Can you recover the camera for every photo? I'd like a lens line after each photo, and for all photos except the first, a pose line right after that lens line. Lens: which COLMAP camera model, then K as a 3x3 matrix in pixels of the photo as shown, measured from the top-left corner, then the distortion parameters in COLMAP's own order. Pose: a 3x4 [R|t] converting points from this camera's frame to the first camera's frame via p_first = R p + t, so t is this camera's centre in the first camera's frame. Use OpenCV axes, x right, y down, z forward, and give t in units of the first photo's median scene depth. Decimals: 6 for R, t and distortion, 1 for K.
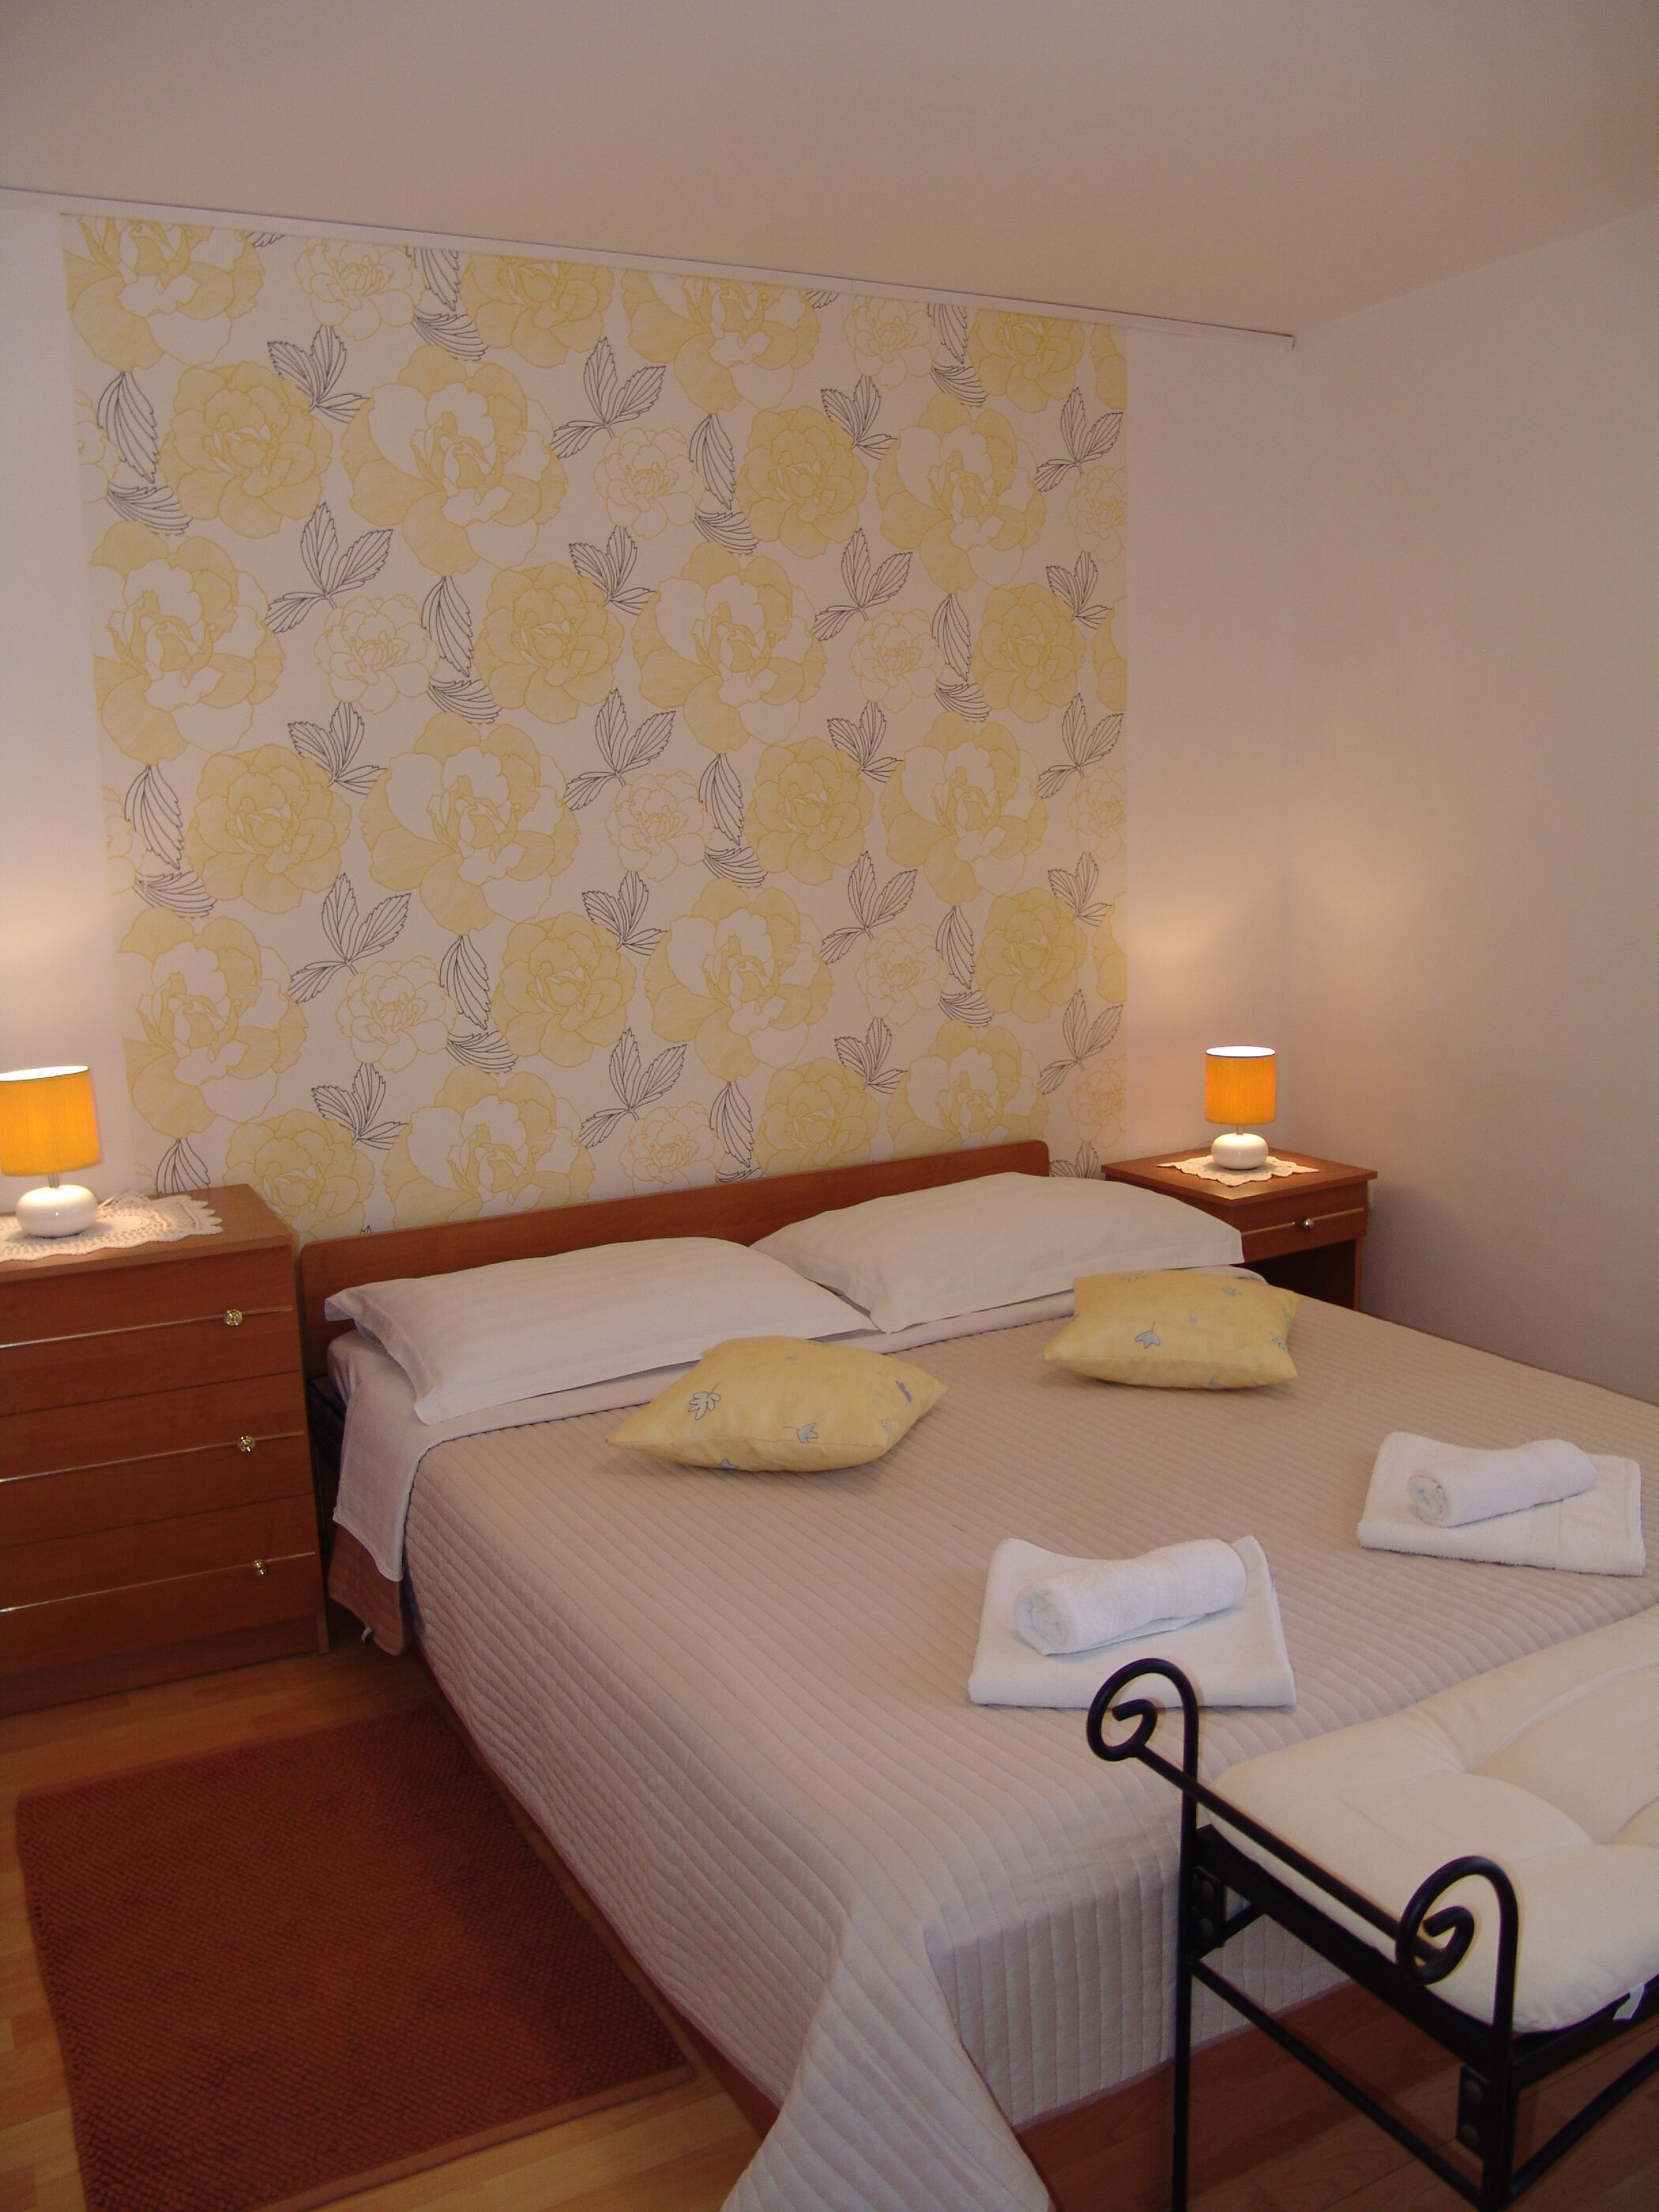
lens RADIAL K [[1840.3, 0, 842.0], [0, 1840.3, 1117.6], [0, 0, 1]] dist [-0.163683, 0.135143]
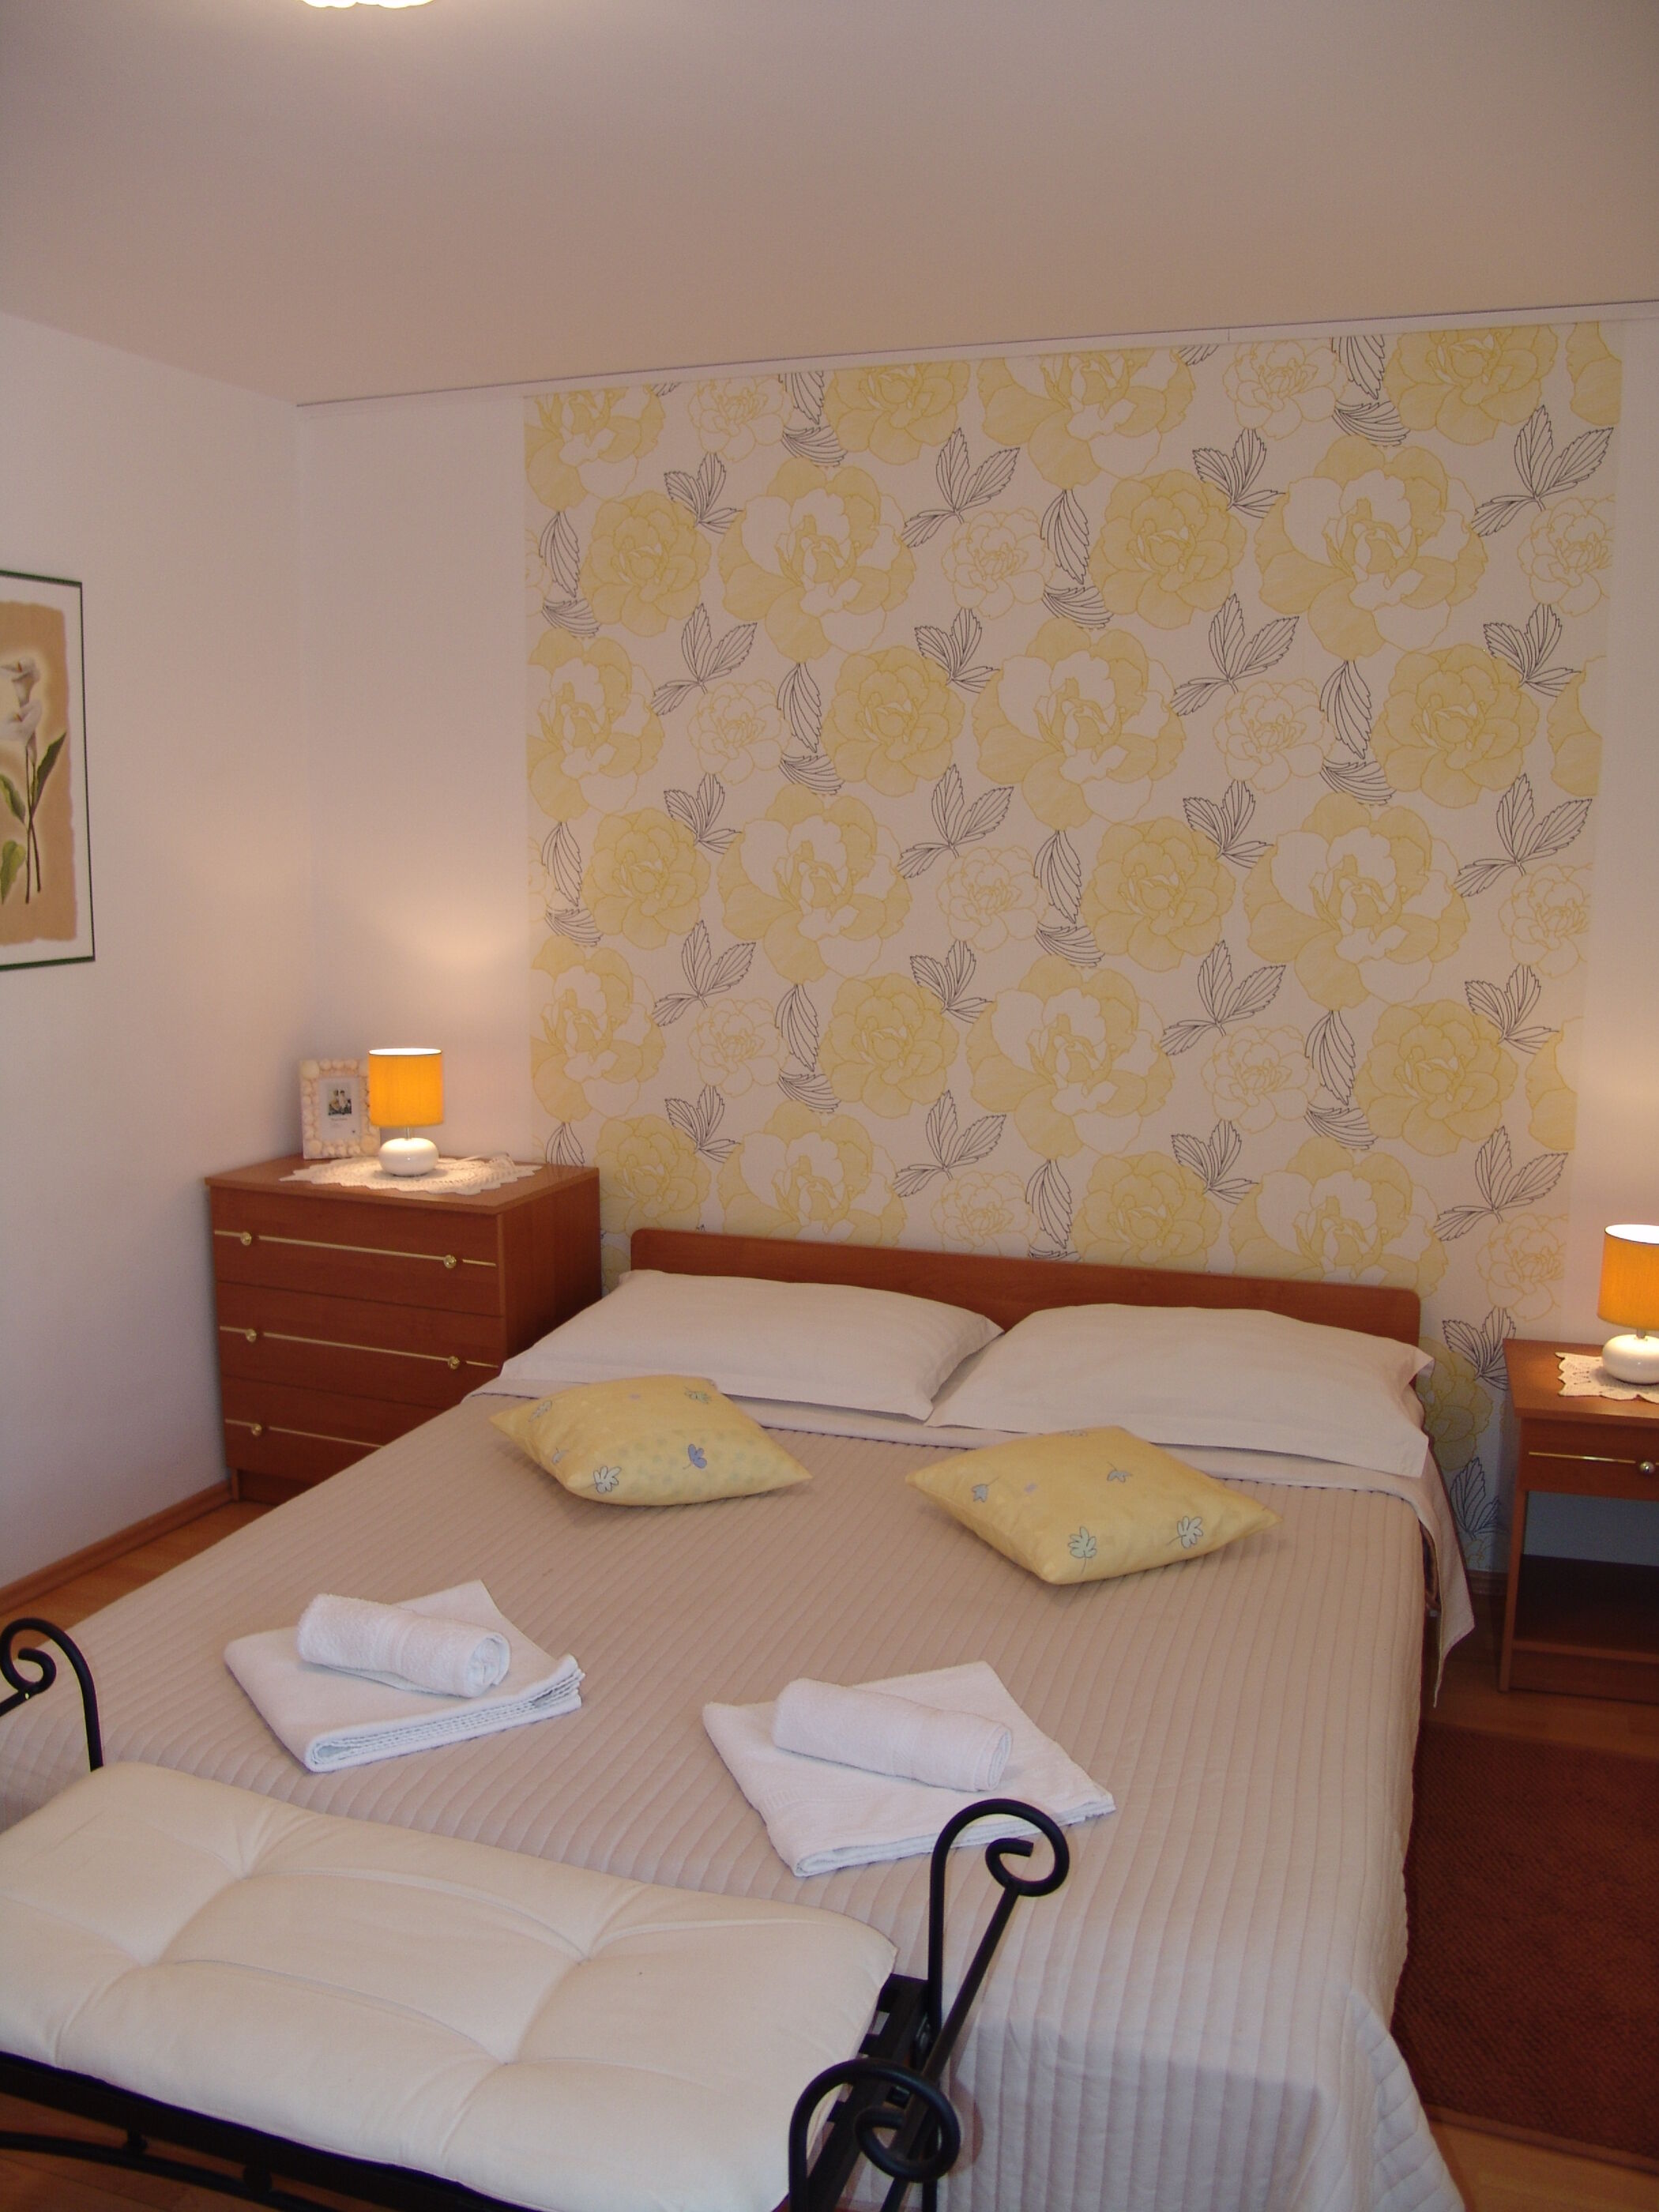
lens RADIAL K [[1840.3, 0, 838.0], [0, 1840.3, 1115.8], [0, 0, 1]] dist [-0.163683, 0.135143]
pose [[0.667680, 0.149494, -0.729284, 0.627627], [-0.158422, 0.985724, 0.057021, -0.087479], [0.727396, 0.077463, 0.681831, 0.257165]]
